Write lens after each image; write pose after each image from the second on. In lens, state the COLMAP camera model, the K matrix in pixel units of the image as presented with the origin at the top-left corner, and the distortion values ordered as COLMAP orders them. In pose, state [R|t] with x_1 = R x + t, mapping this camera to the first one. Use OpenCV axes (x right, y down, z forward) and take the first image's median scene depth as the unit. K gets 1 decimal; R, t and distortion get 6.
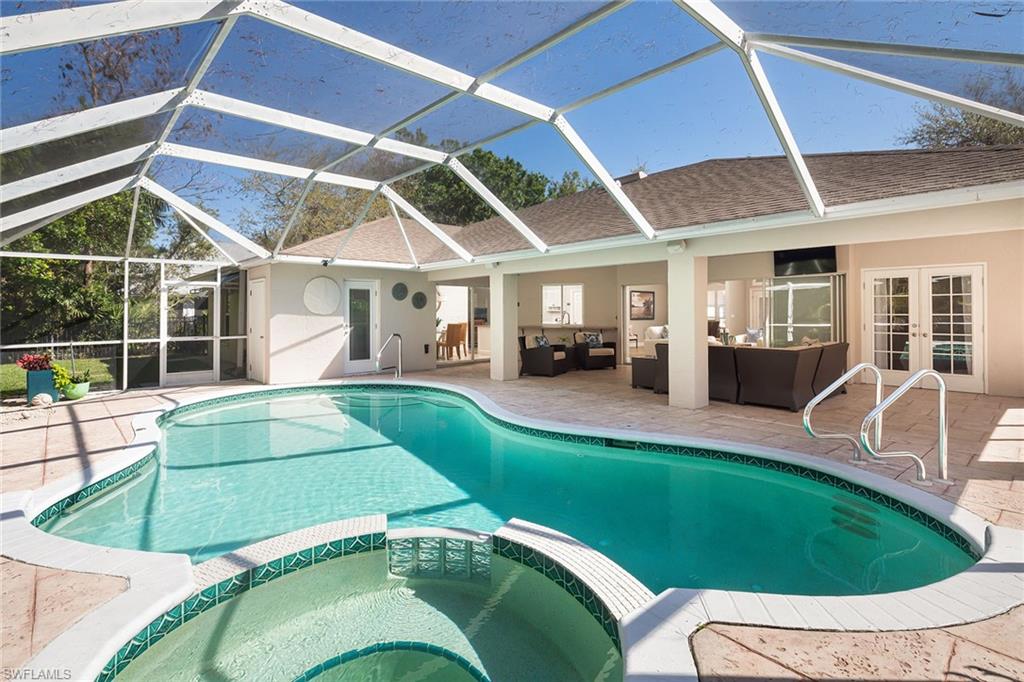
lens RADIAL K [[500.6, 0, 509.0], [0, 500.6, 312.3], [0, 0, 1]] dist [0.000513, -0.000576]
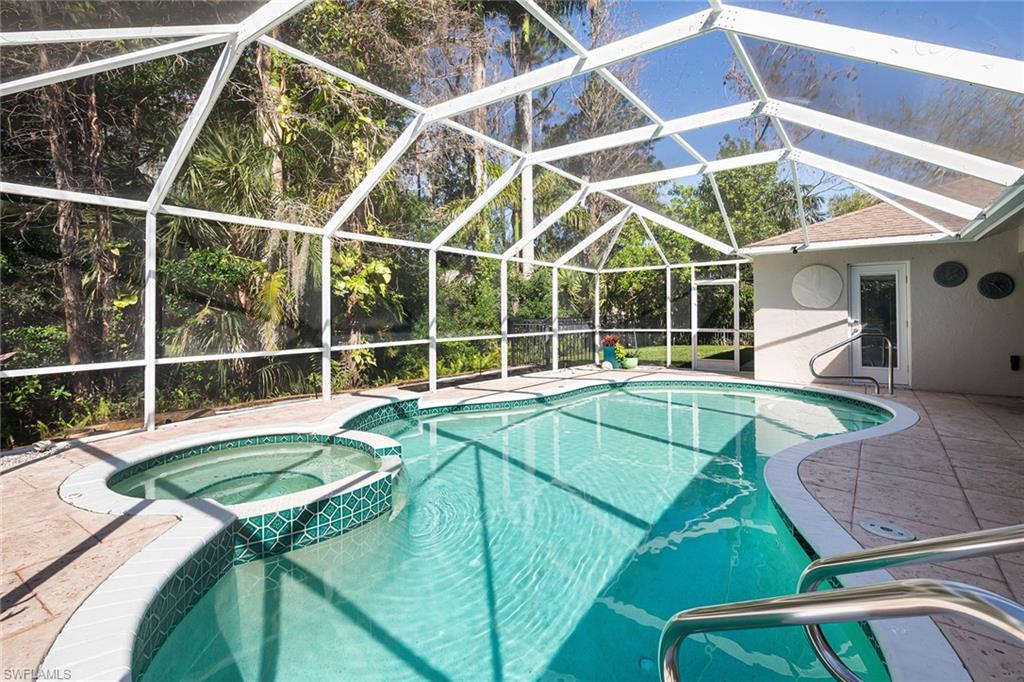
lens RADIAL K [[500.6, 0, 509.0], [0, 500.6, 312.3], [0, 0, 1]] dist [0.000513, -0.000576]
pose [[0.203018, 0.000618, -0.979175, 0.391457], [0.006582, 0.999976, 0.001996, 0.006313], [0.979153, -0.006850, 0.203009, 0.320885]]
